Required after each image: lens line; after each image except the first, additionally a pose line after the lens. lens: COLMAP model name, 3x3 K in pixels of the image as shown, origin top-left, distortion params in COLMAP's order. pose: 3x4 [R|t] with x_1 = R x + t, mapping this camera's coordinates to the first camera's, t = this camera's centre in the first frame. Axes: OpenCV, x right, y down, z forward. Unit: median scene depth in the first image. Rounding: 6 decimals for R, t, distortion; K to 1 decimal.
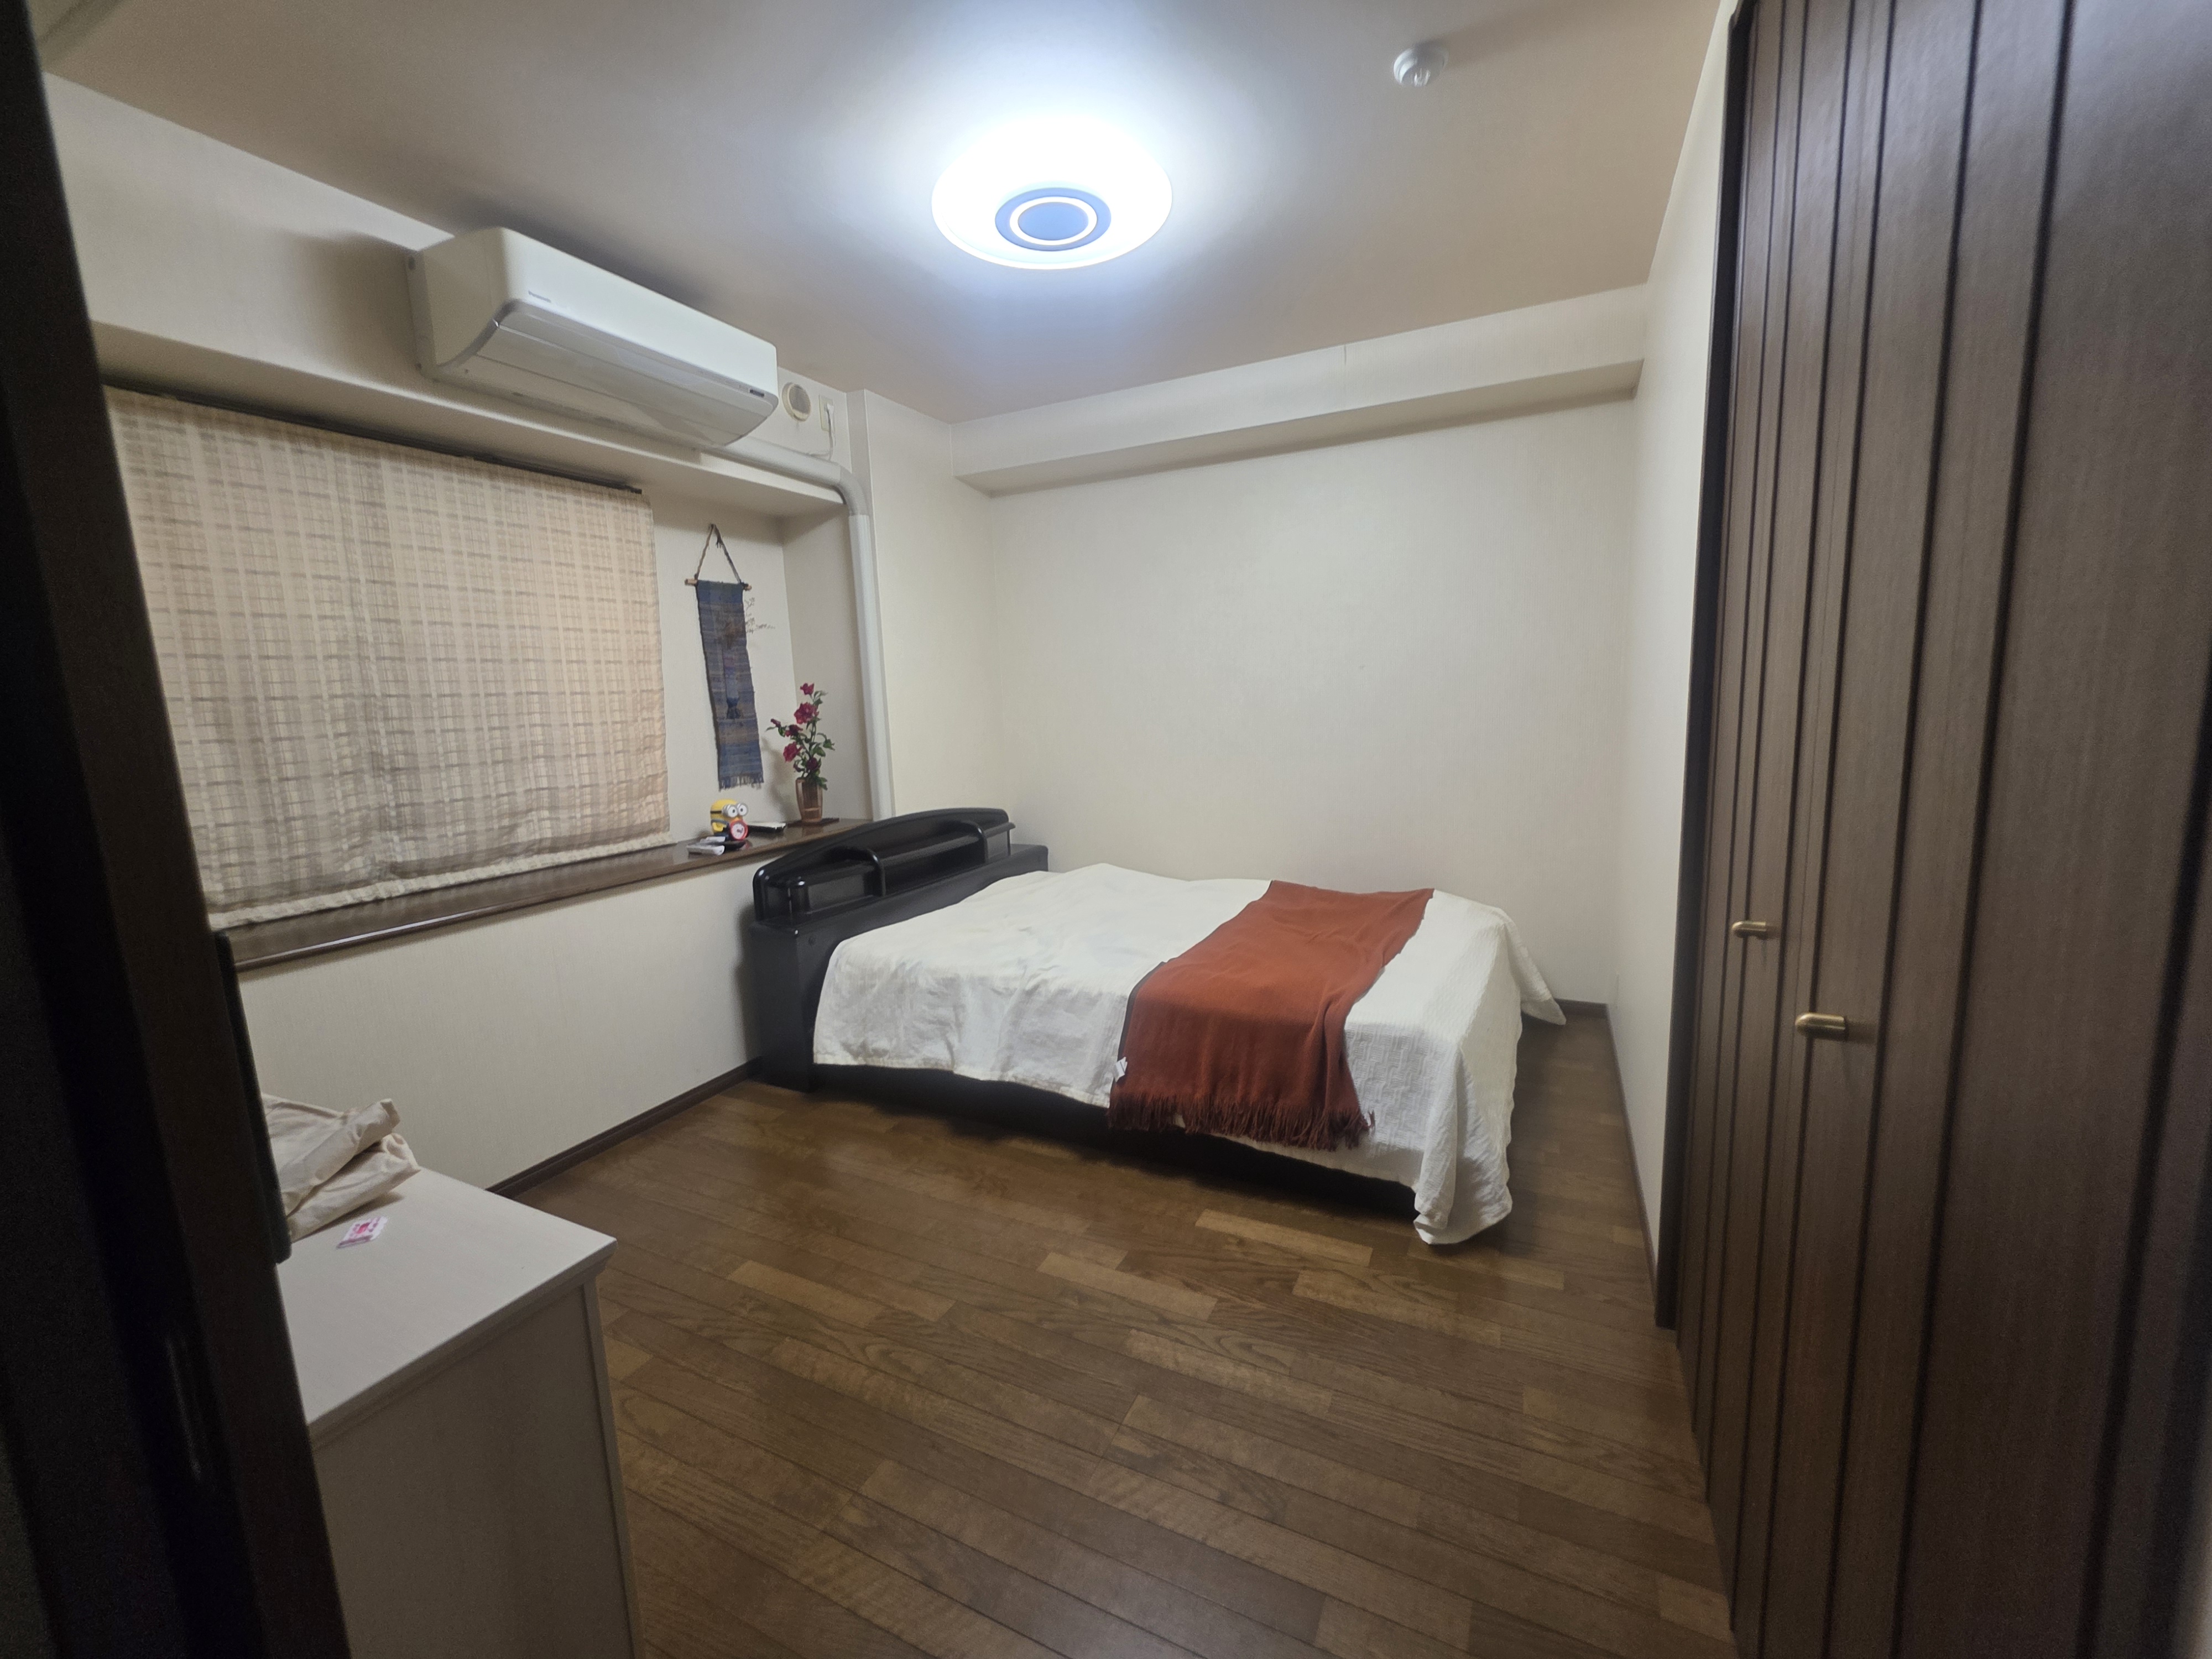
lens RADIAL K [[883.5, 0, 1108.7], [0, 883.5, 827.8], [0, 0, 1]] dist [0.000348, -0.000240]
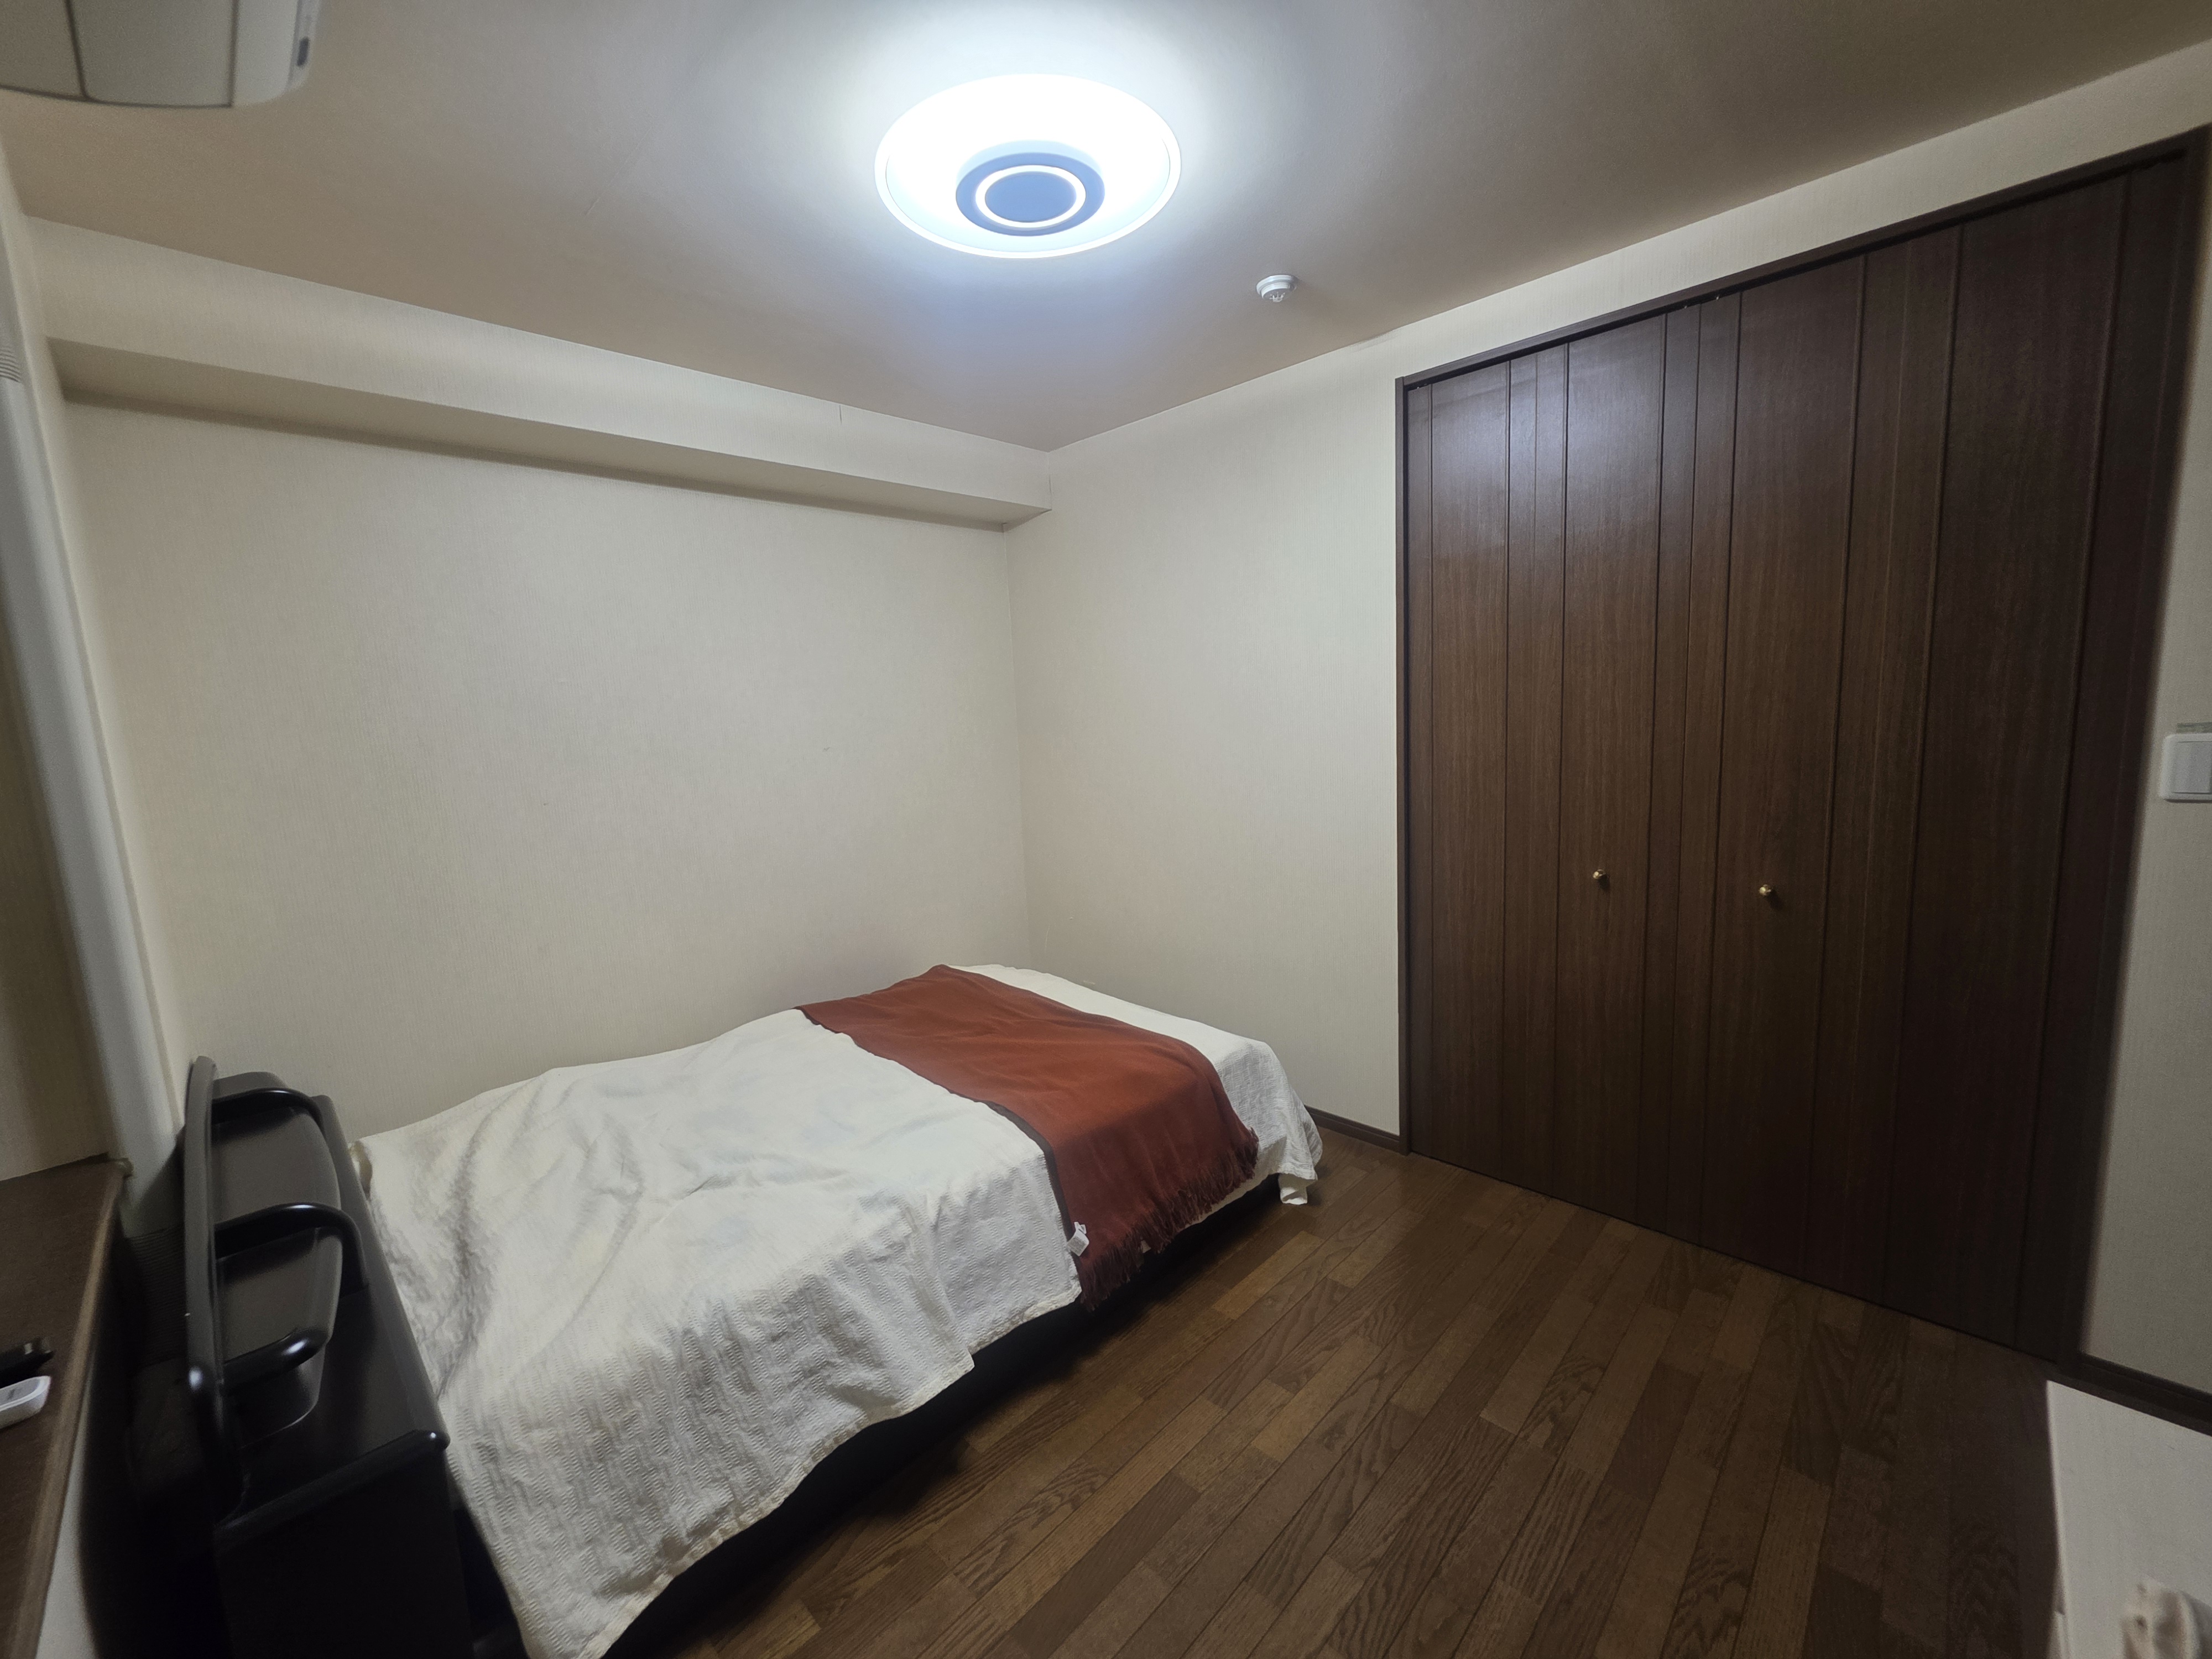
lens RADIAL K [[883.5, 0, 1107.3], [0, 883.5, 827.0], [0, 0, 1]] dist [0.000348, -0.000240]
pose [[0.315110, -0.101567, 0.943605, -0.678148], [0.180189, 0.982575, 0.045589, -0.128074], [-0.931793, 0.155662, 0.327920, 0.612717]]
